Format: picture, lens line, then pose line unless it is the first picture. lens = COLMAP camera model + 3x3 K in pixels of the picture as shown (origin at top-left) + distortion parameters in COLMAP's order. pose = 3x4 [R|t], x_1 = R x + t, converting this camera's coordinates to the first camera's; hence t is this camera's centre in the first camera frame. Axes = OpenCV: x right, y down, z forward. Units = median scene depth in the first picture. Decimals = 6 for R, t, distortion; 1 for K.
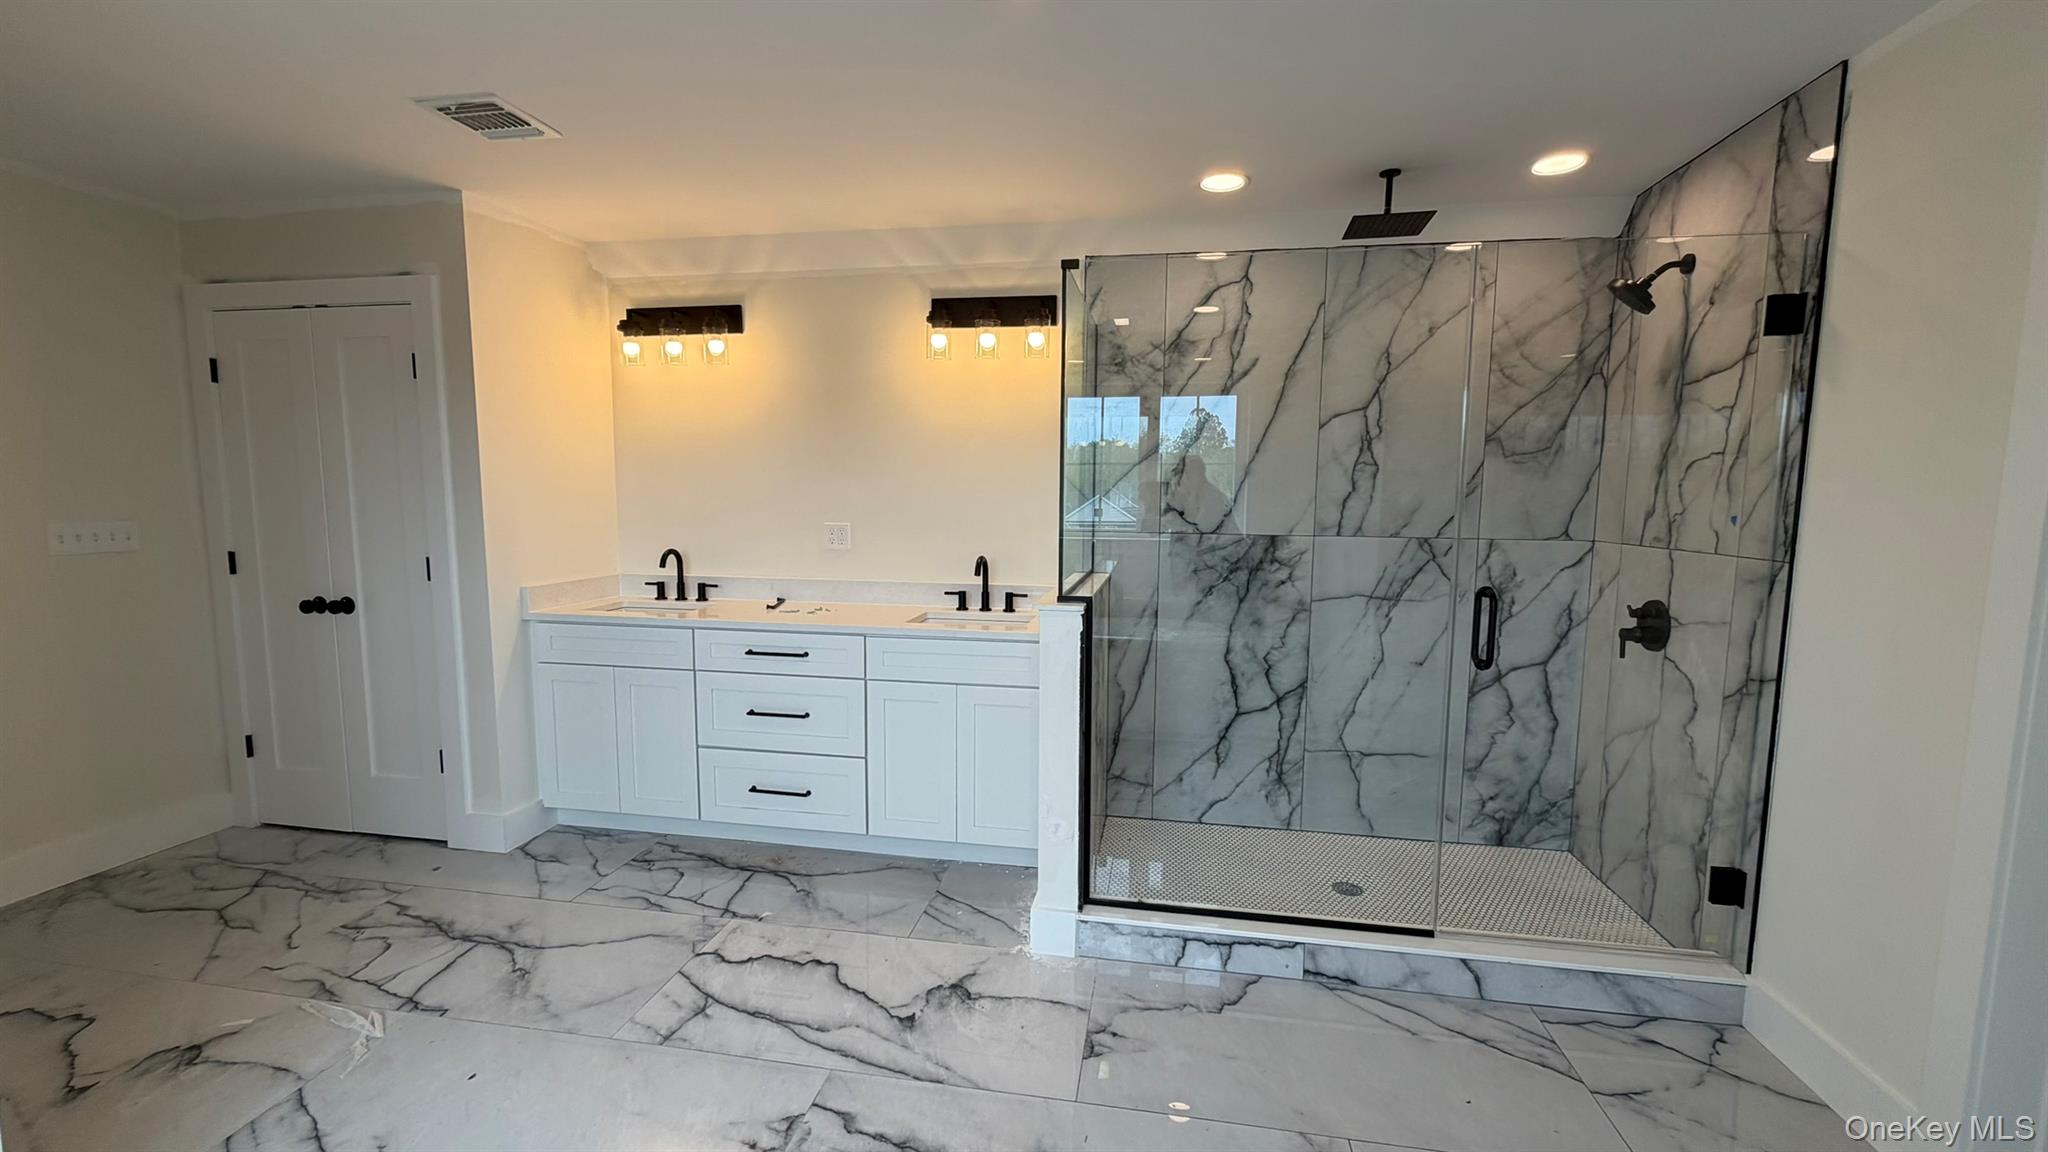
lens RADIAL K [[815.5, 0, 1030.6], [0, 815.5, 574.2], [0, 0, 1]] dist [-0.000279, -0.000002]
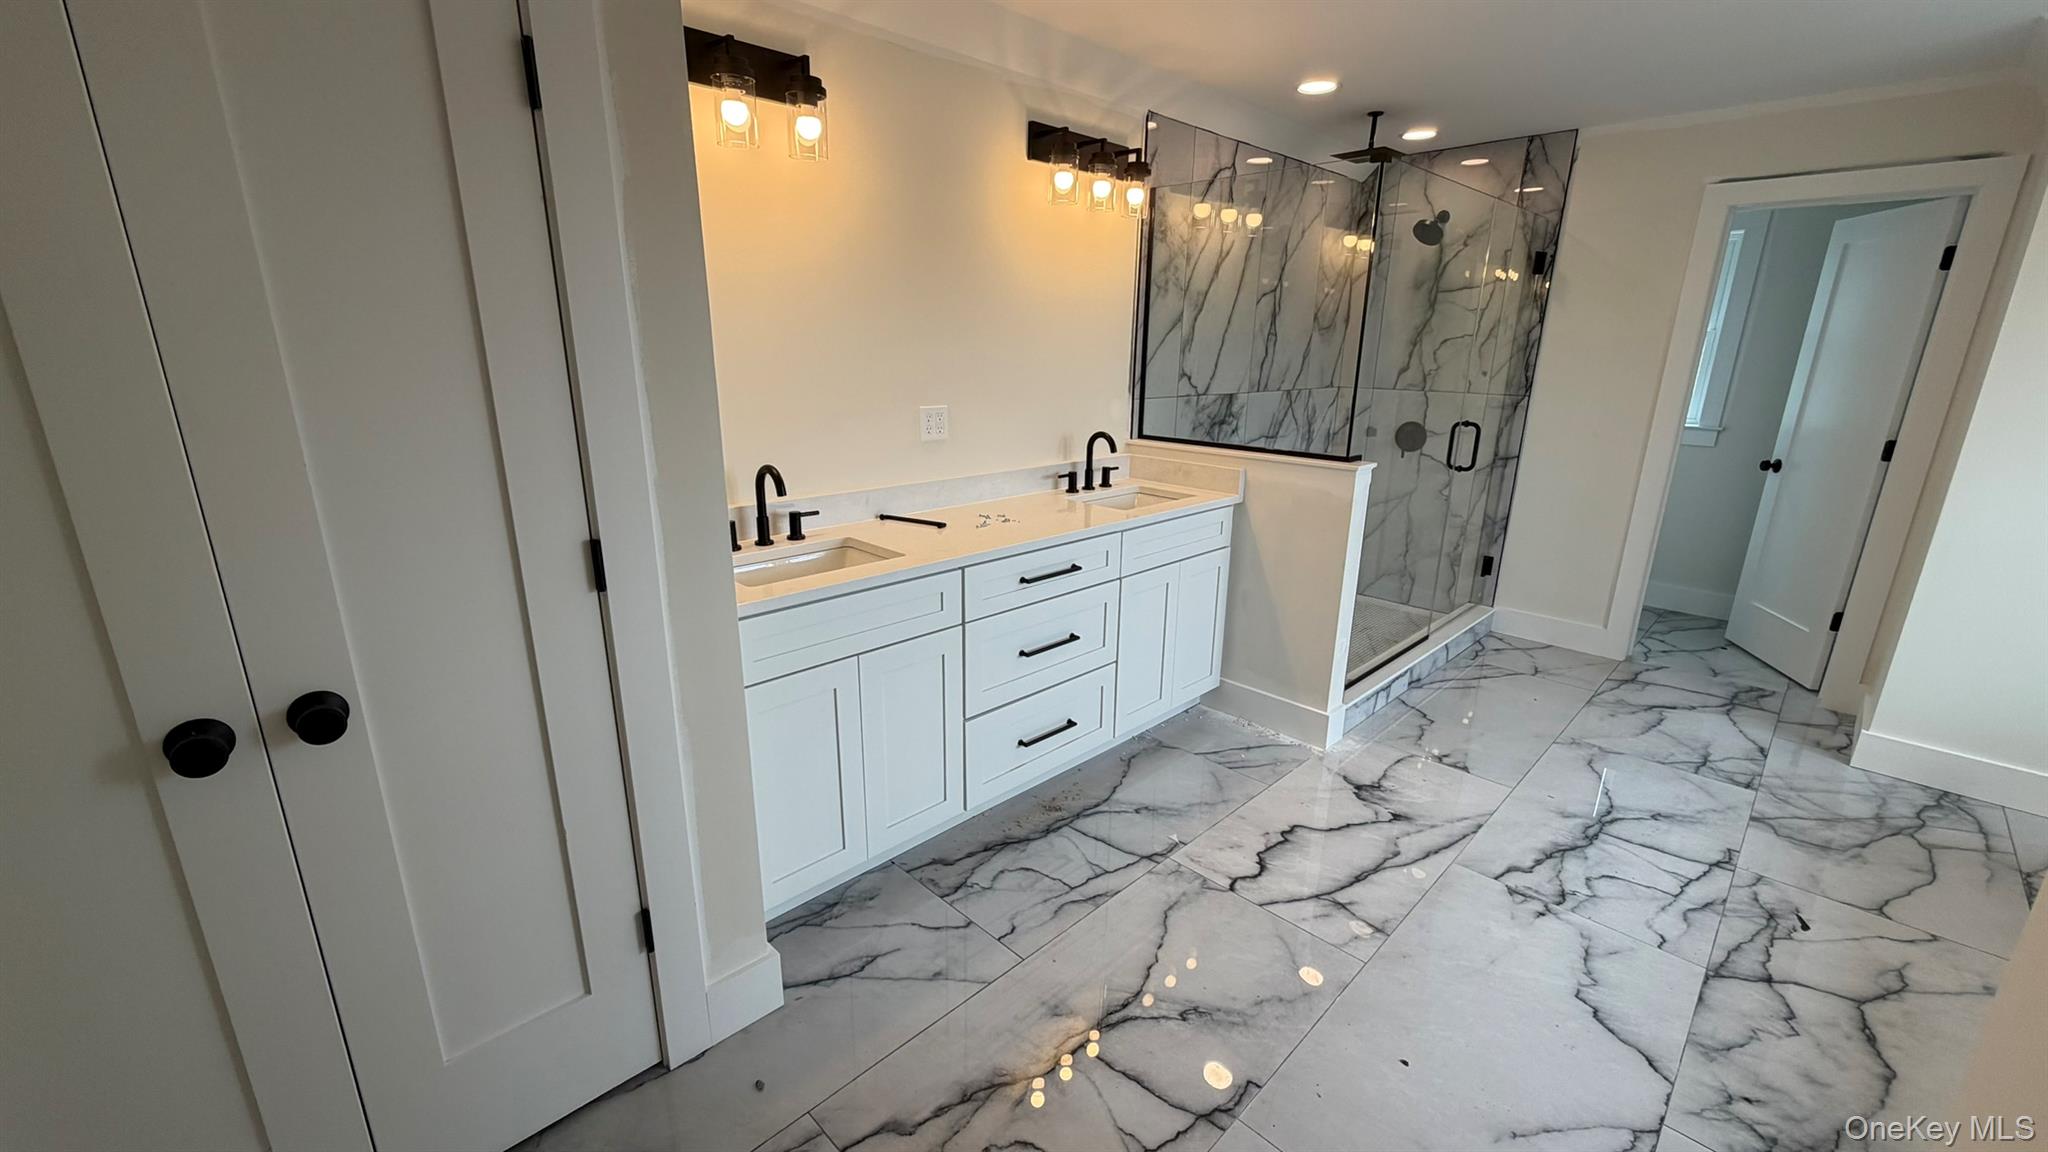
lens RADIAL K [[815.5, 0, 1030.6], [0, 815.5, 574.2], [0, 0, 1]] dist [-0.000279, -0.000002]
pose [[0.582772, -0.224467, 0.781019, -0.956458], [0.075205, 0.971867, 0.223201, -0.085484], [-0.809148, -0.071339, 0.583258, 0.540267]]
